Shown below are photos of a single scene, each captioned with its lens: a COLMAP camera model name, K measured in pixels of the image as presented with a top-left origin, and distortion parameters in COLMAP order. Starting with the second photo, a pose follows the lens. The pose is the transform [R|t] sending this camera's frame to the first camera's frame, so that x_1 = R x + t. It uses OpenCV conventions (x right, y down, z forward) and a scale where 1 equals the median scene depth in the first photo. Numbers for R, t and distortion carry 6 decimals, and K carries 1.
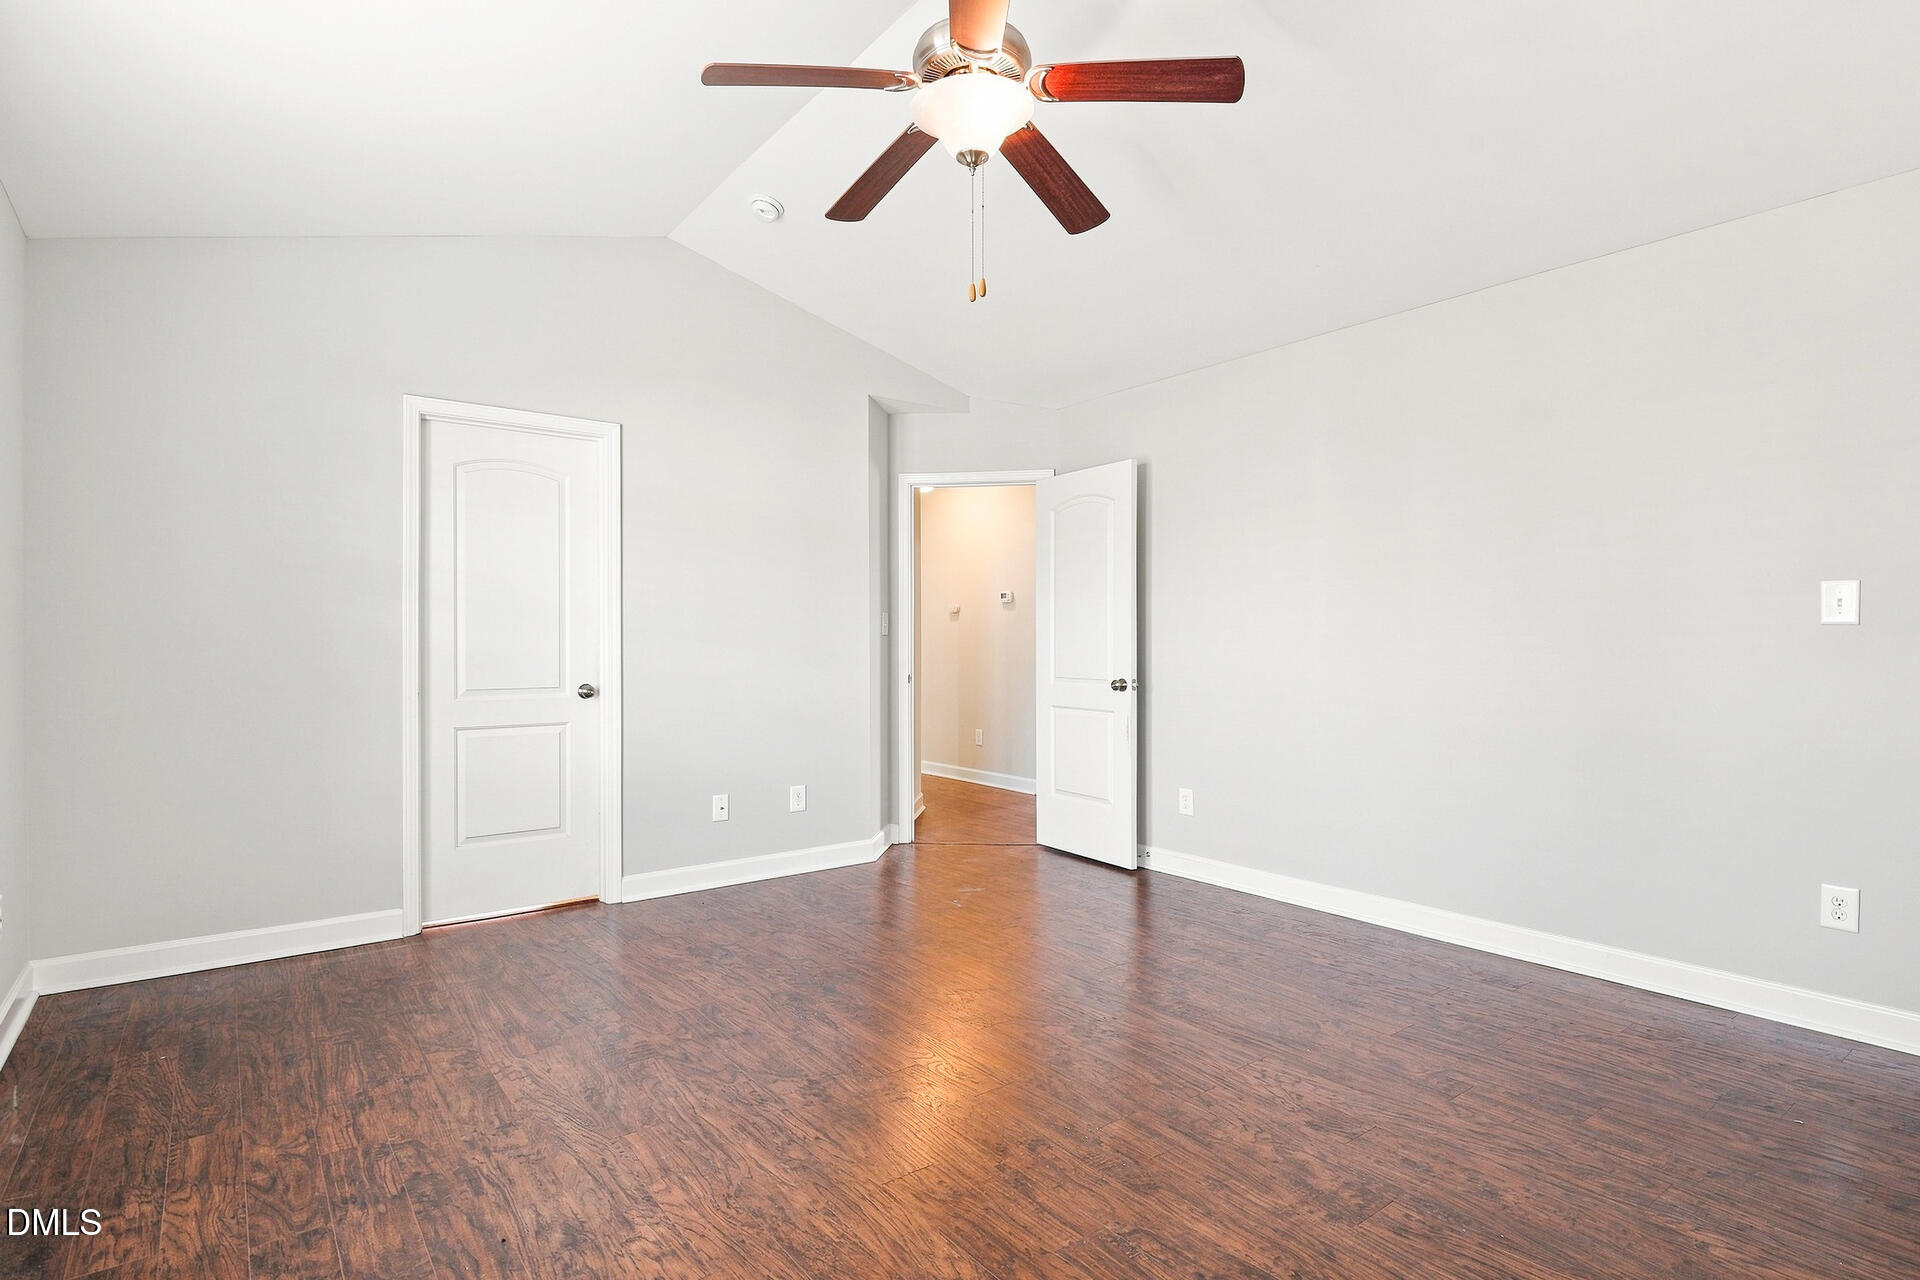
lens RADIAL K [[1013.1, 0, 960.0], [0, 1013.1, 640.0], [0, 0, 1]] dist [0.012856, -0.000309]
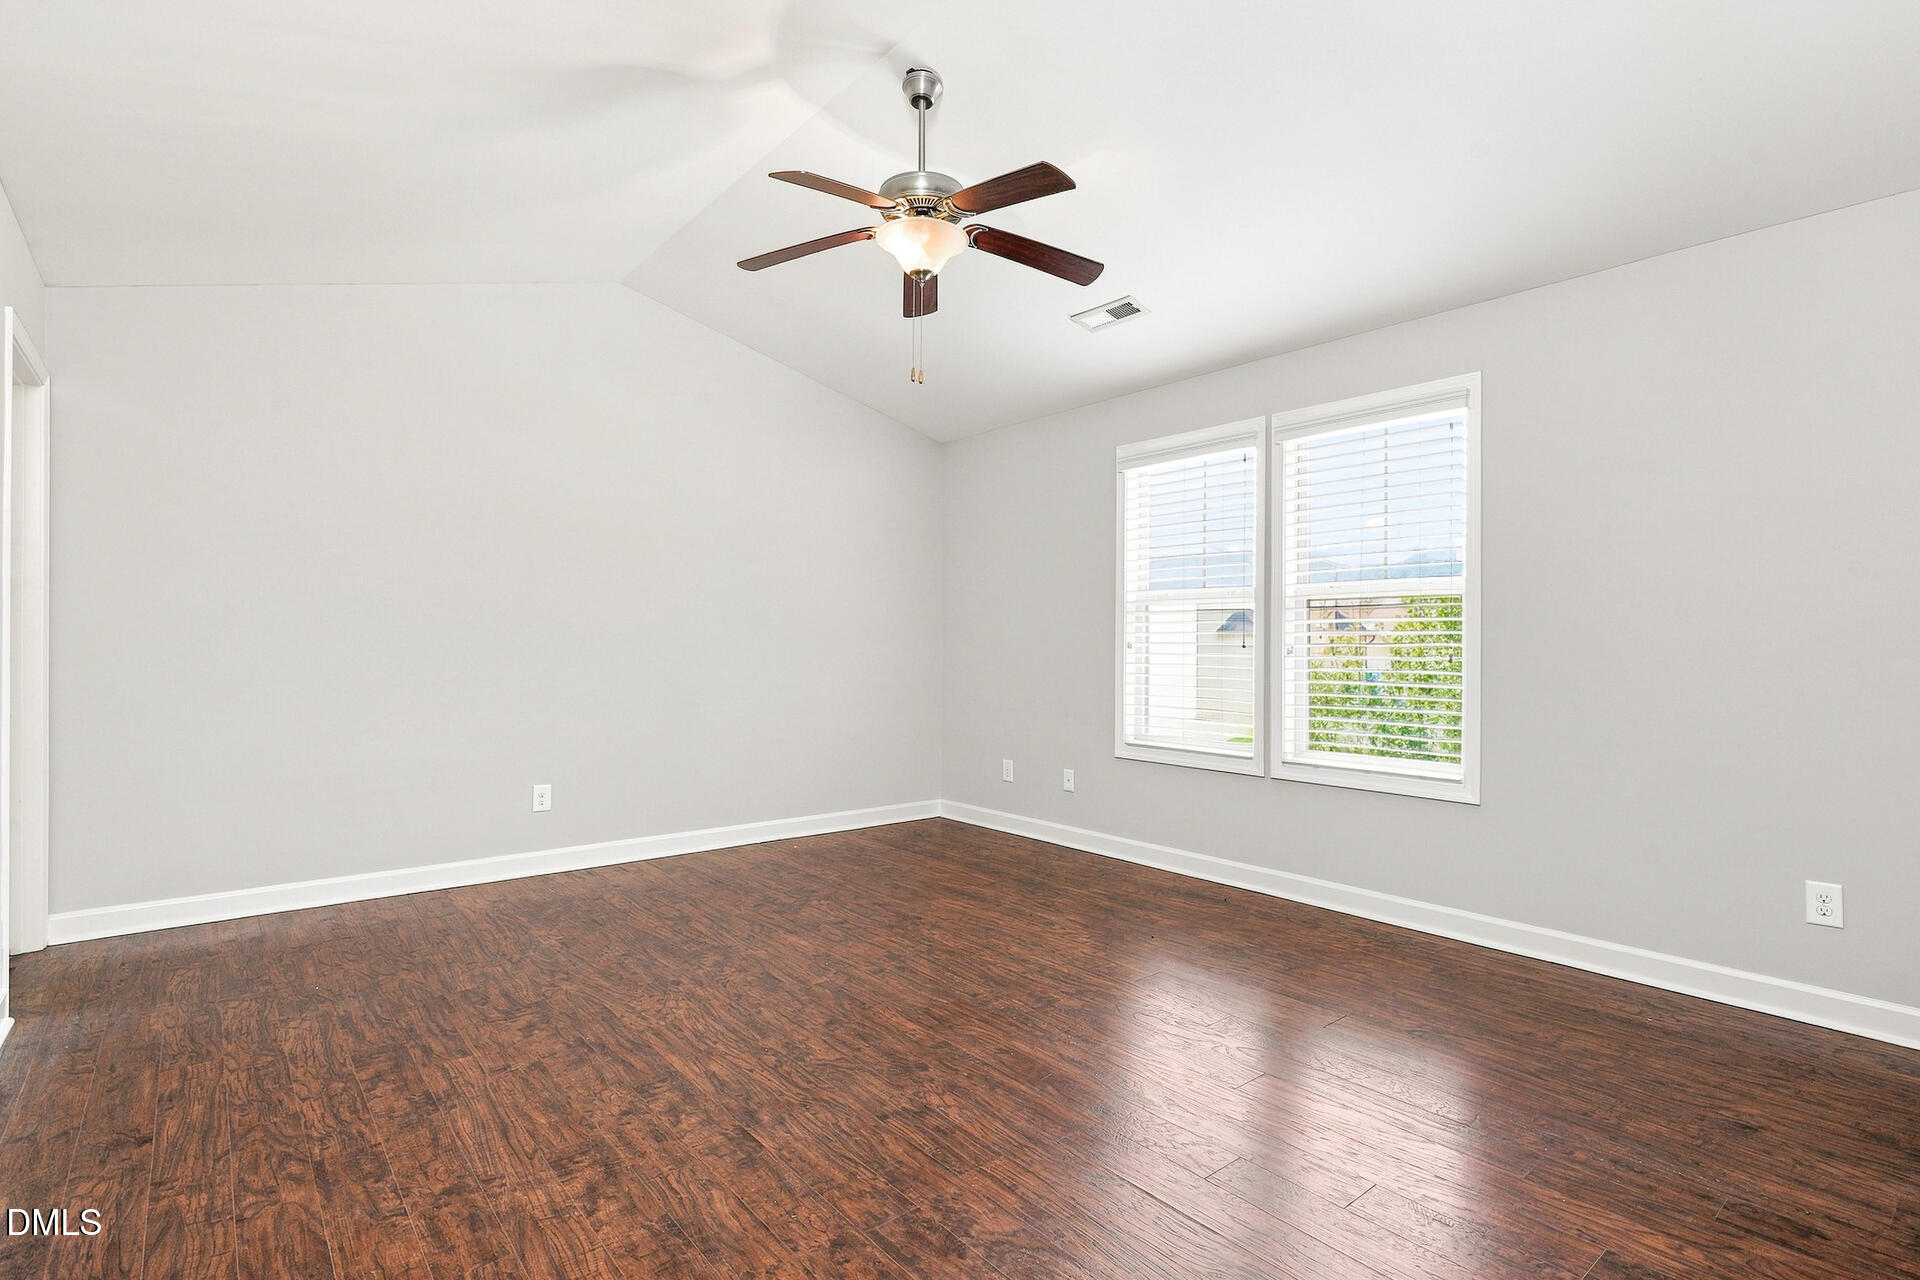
lens RADIAL K [[943.1, 0, 960.0], [0, 943.1, 640.0], [0, 0, 1]] dist [0.003393, 0.000465]
pose [[-0.999312, -0.005061, -0.036743, 0.006829], [-0.004857, 0.999972, -0.005646, 0.007677], [0.036771, -0.005464, -0.999309, 2.372638]]
